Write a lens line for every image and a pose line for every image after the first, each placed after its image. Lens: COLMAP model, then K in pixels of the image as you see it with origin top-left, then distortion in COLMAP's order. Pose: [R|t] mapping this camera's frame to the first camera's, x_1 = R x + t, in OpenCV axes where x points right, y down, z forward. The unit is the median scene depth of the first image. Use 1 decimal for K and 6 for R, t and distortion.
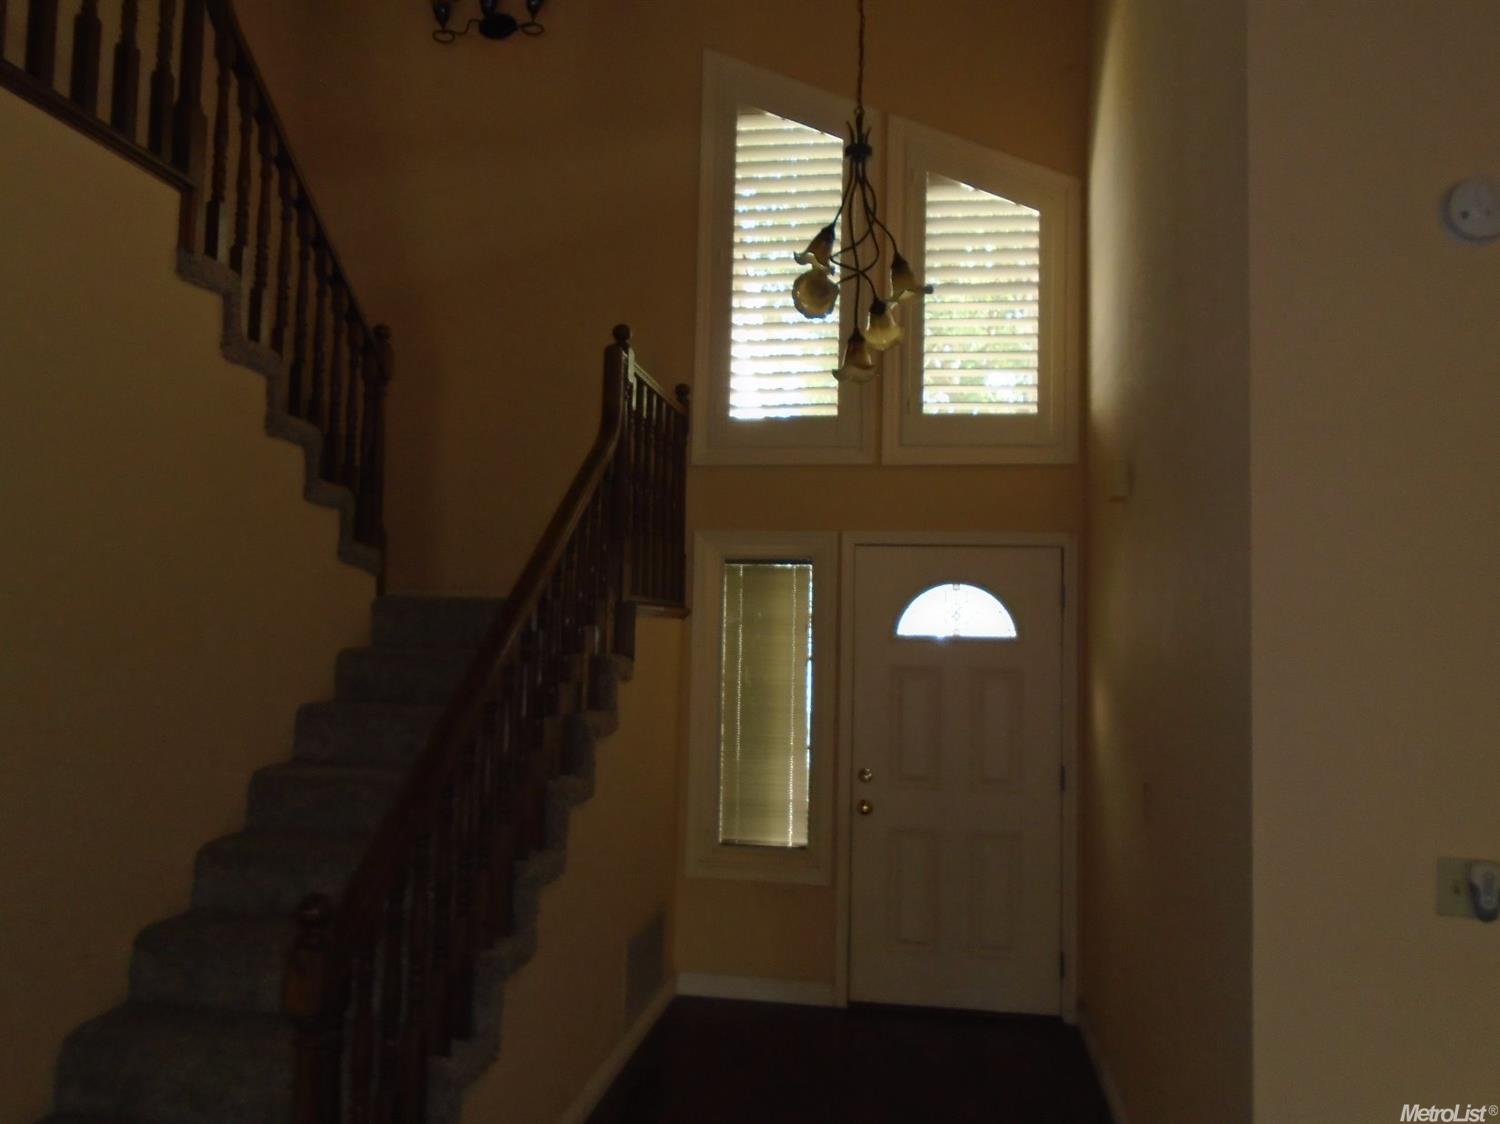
lens RADIAL K [[1137.7, 0, 750.0], [0, 1137.7, 562.0], [0, 0, 1]] dist [-0.001910, 0.003393]
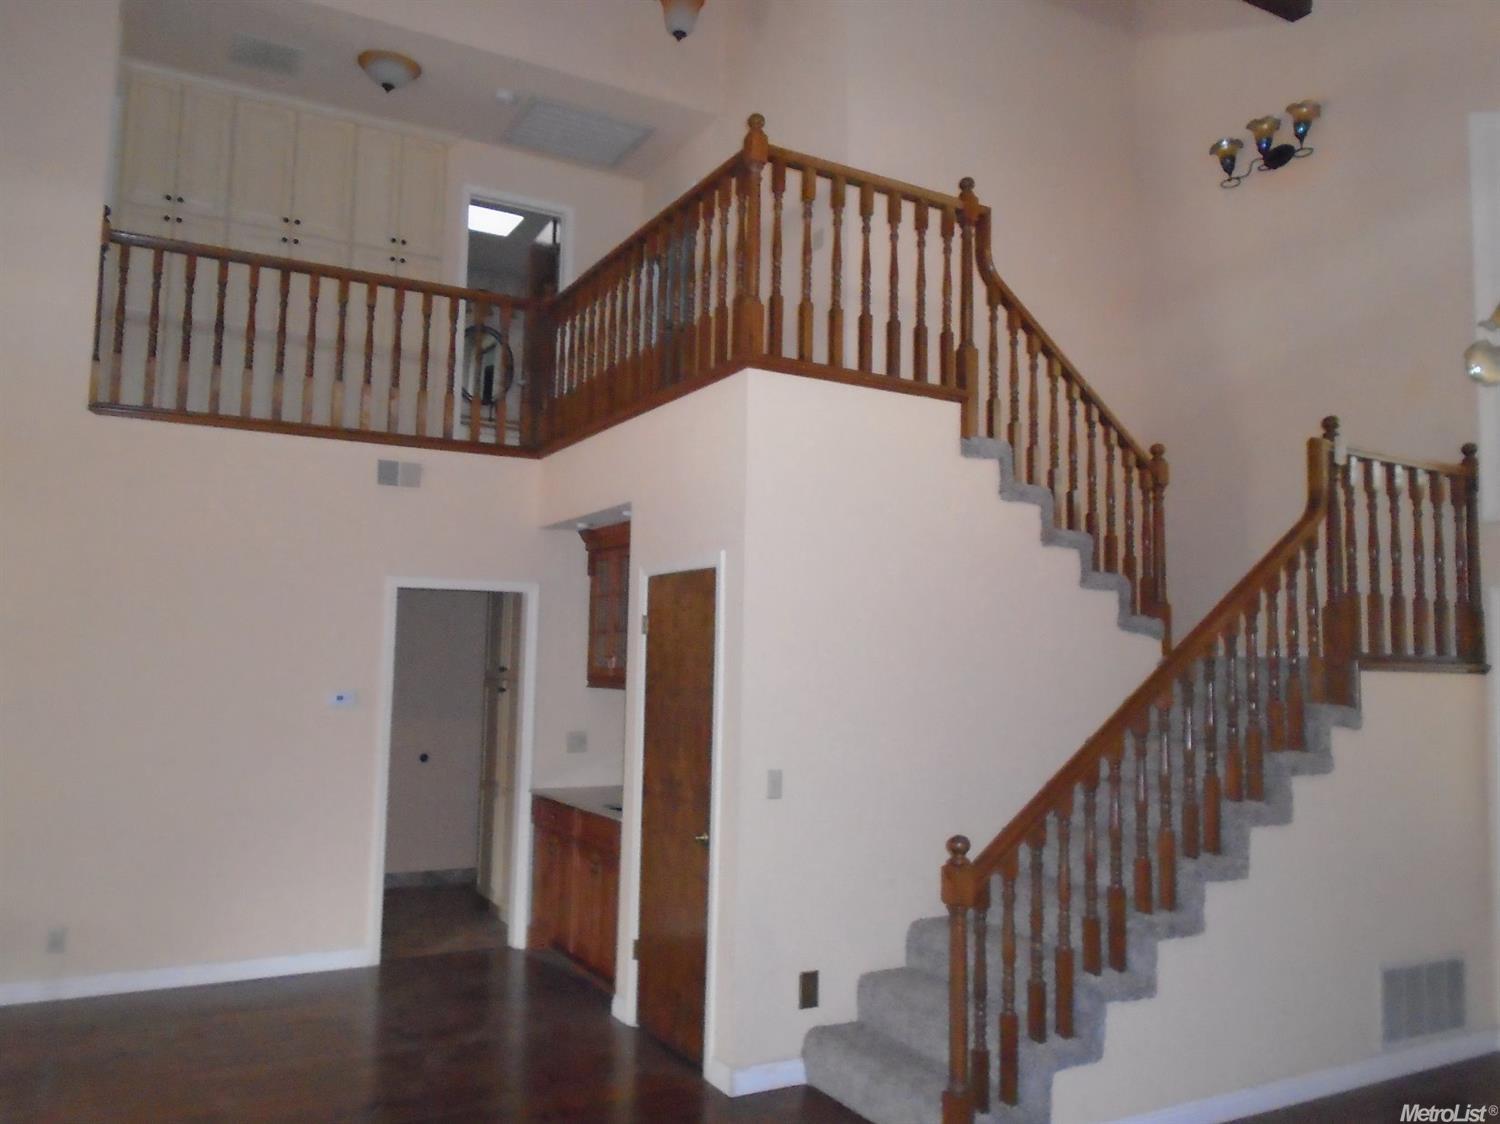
lens RADIAL K [[1137.7, 0, 750.0], [0, 1137.7, 562.0], [0, 0, 1]] dist [-0.001910, 0.003393]
pose [[0.623016, -0.071635, -0.778922, 0.416760], [0.031793, 0.997294, -0.066289, -0.006467], [0.781563, 0.016535, 0.623608, -0.168585]]
